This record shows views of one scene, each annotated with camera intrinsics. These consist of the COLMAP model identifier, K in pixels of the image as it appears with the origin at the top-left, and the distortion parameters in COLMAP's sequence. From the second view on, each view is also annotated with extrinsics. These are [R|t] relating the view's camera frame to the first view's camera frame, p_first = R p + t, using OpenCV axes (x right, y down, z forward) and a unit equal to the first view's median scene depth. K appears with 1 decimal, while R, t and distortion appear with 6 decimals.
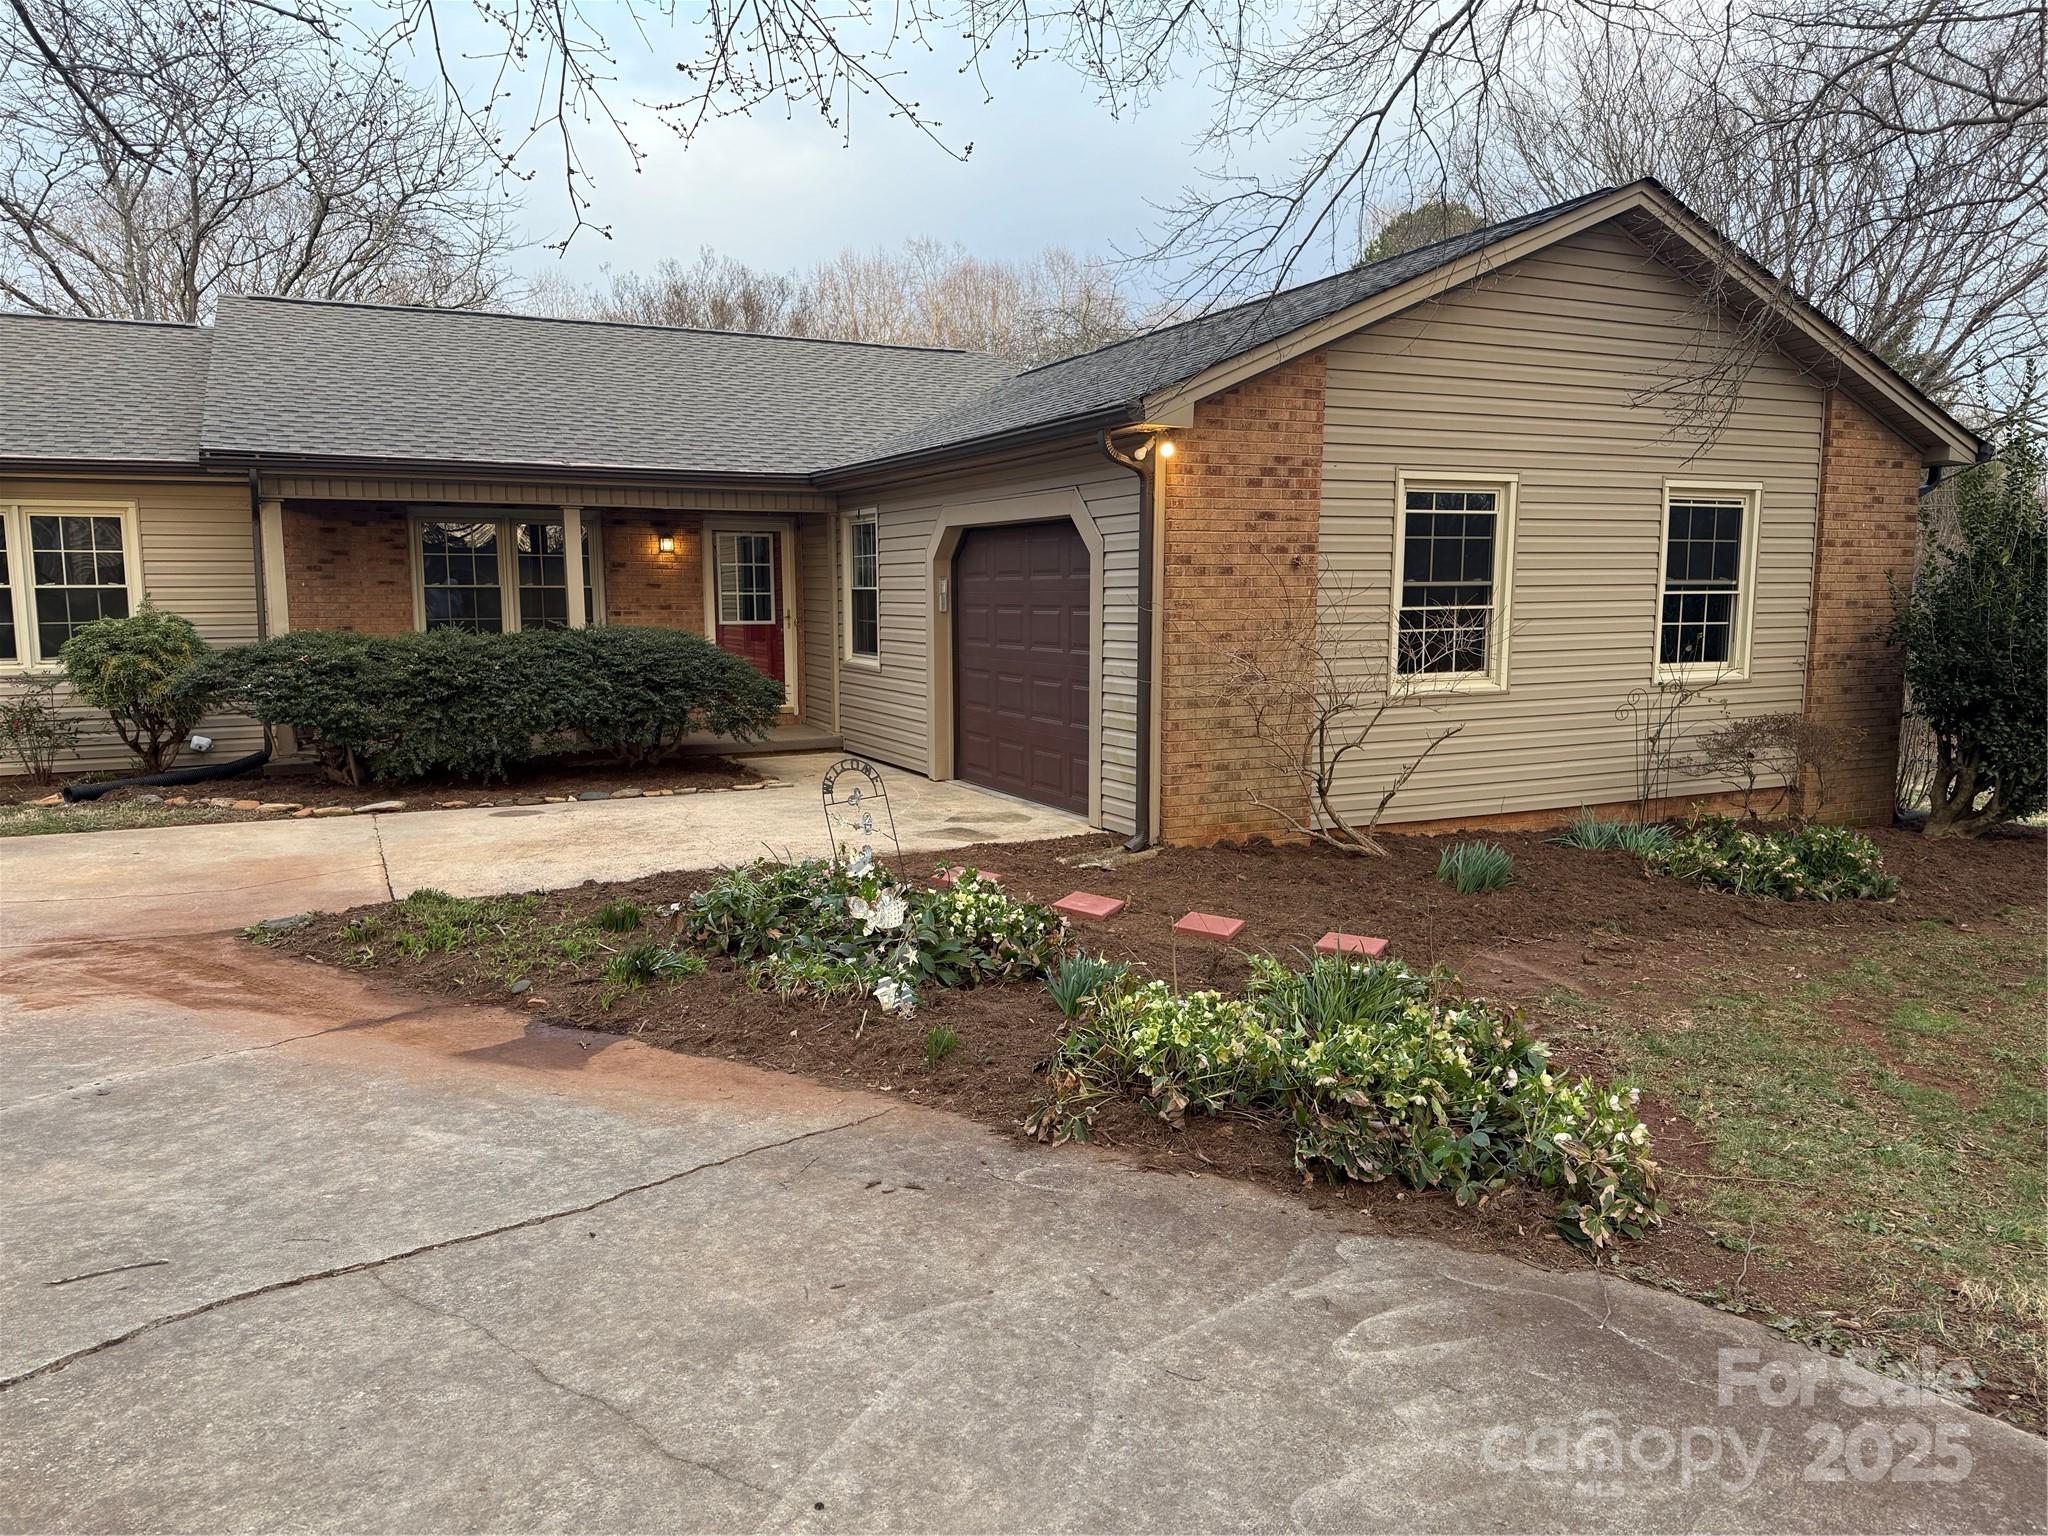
lens RADIAL K [[1421.4, 0, 1010.7], [0, 1421.4, 763.9], [0, 0, 1]] dist [0.155909, -0.279851]
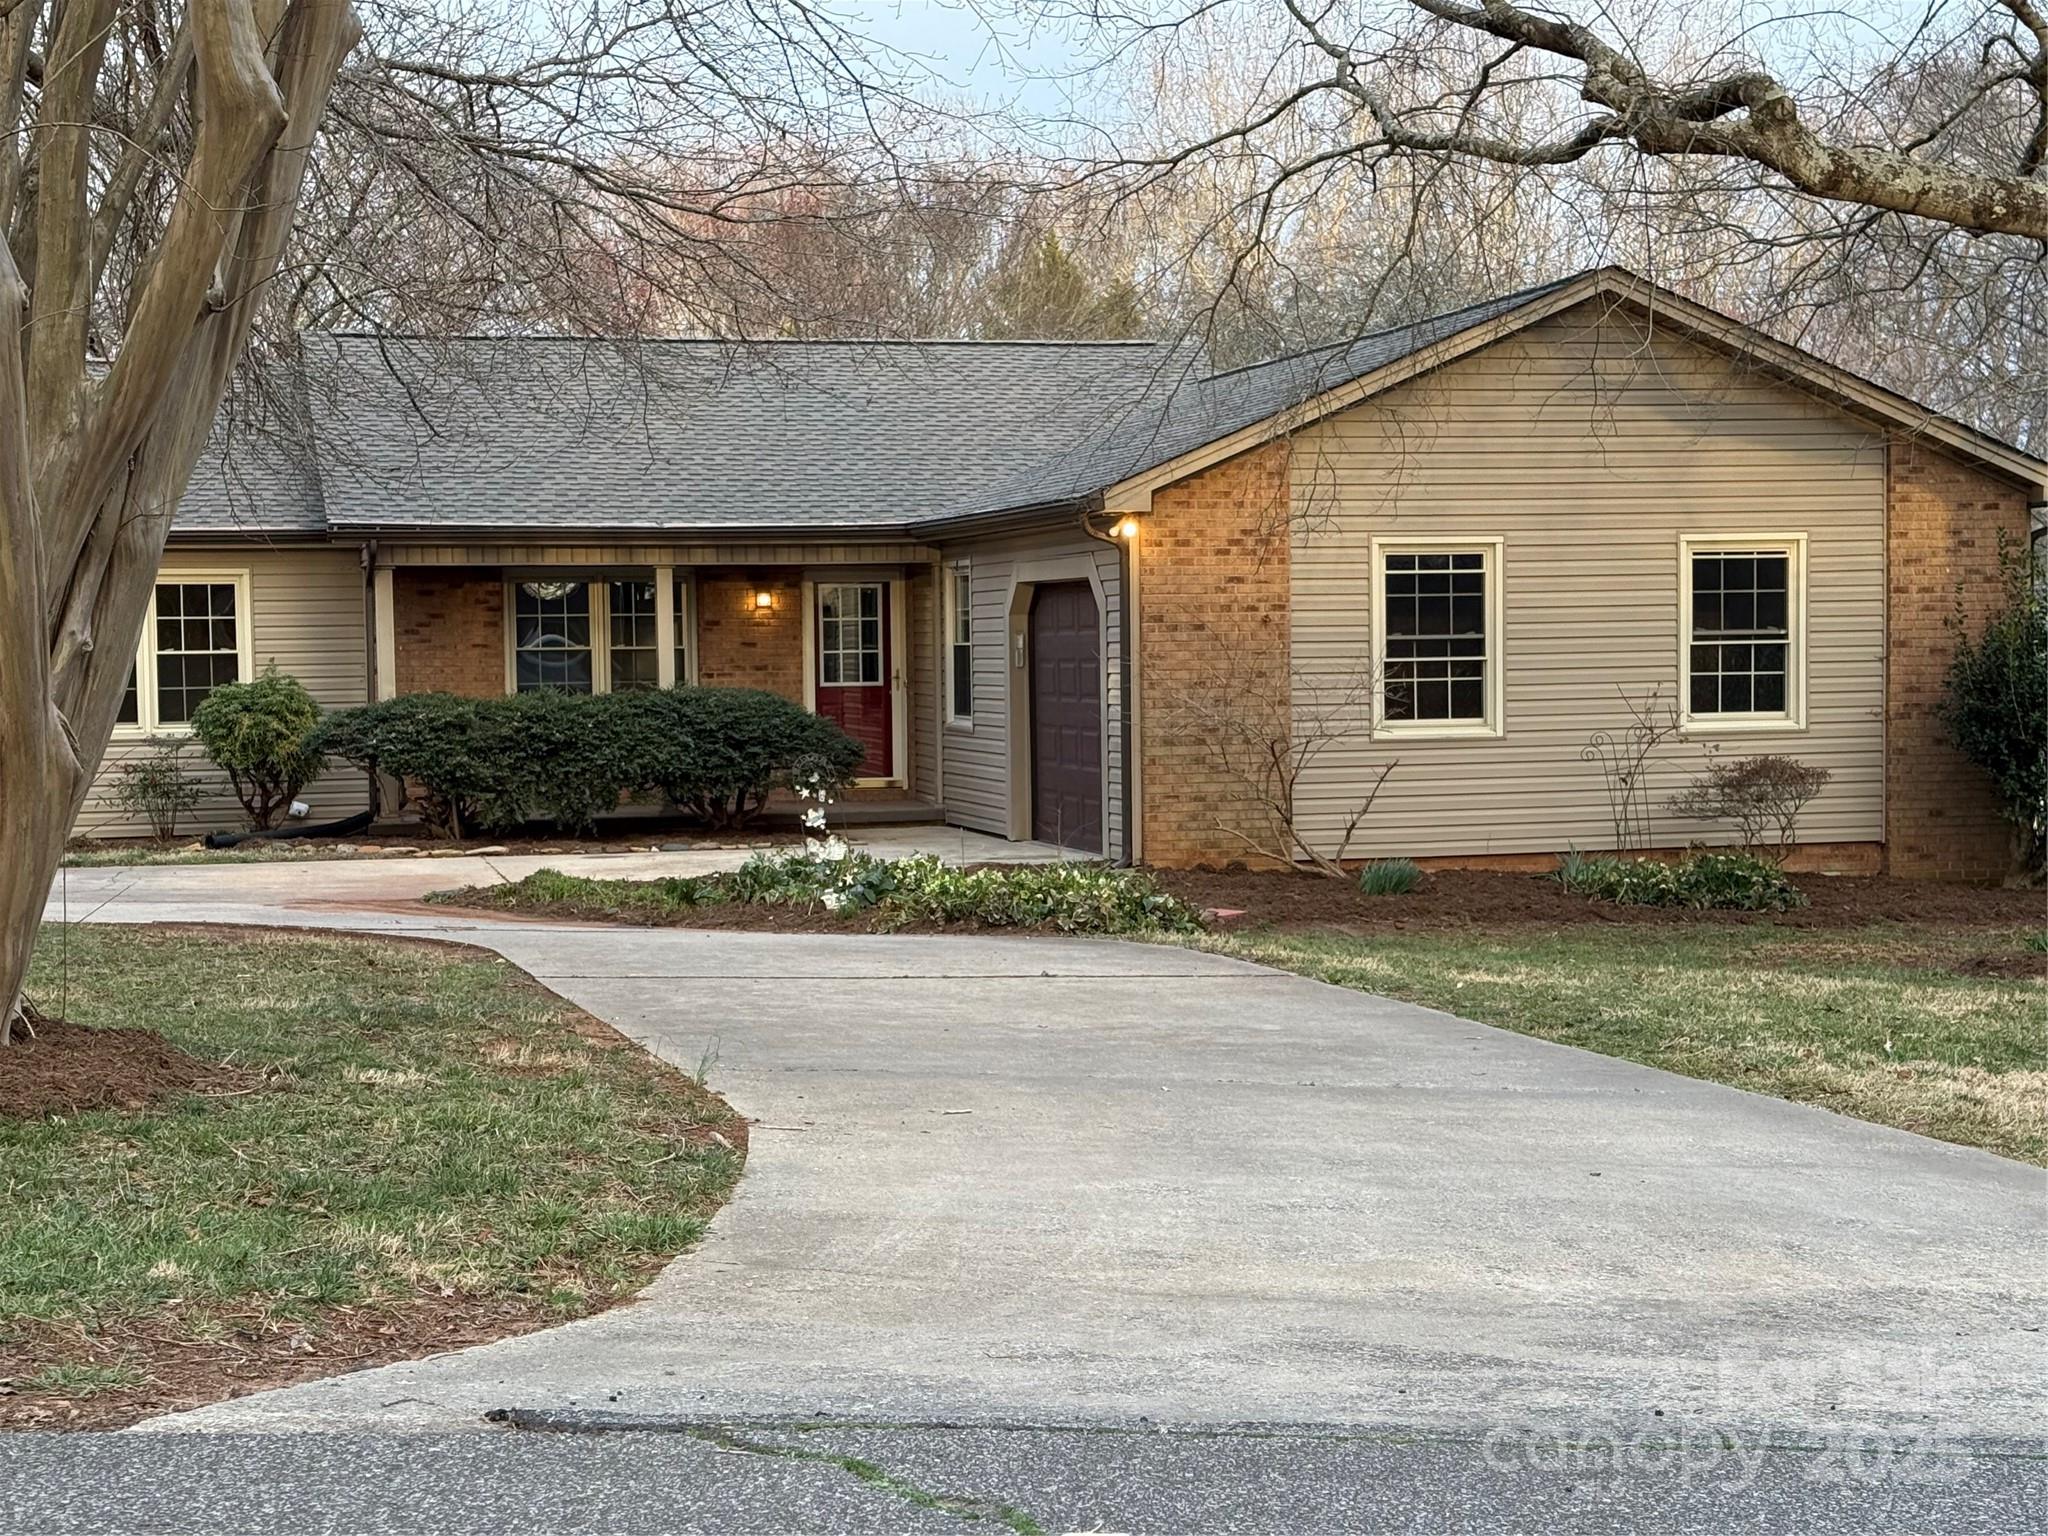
lens RADIAL K [[3159.6, 0, 1024.0], [0, 3159.6, 768.0], [0, 0, 1]] dist [0.147570, -0.018983]
pose [[0.981838, -0.003103, -0.189698, 0.401240], [-0.012307, 0.996719, -0.080001, 0.148611], [0.189323, 0.080883, 0.978578, -1.223895]]
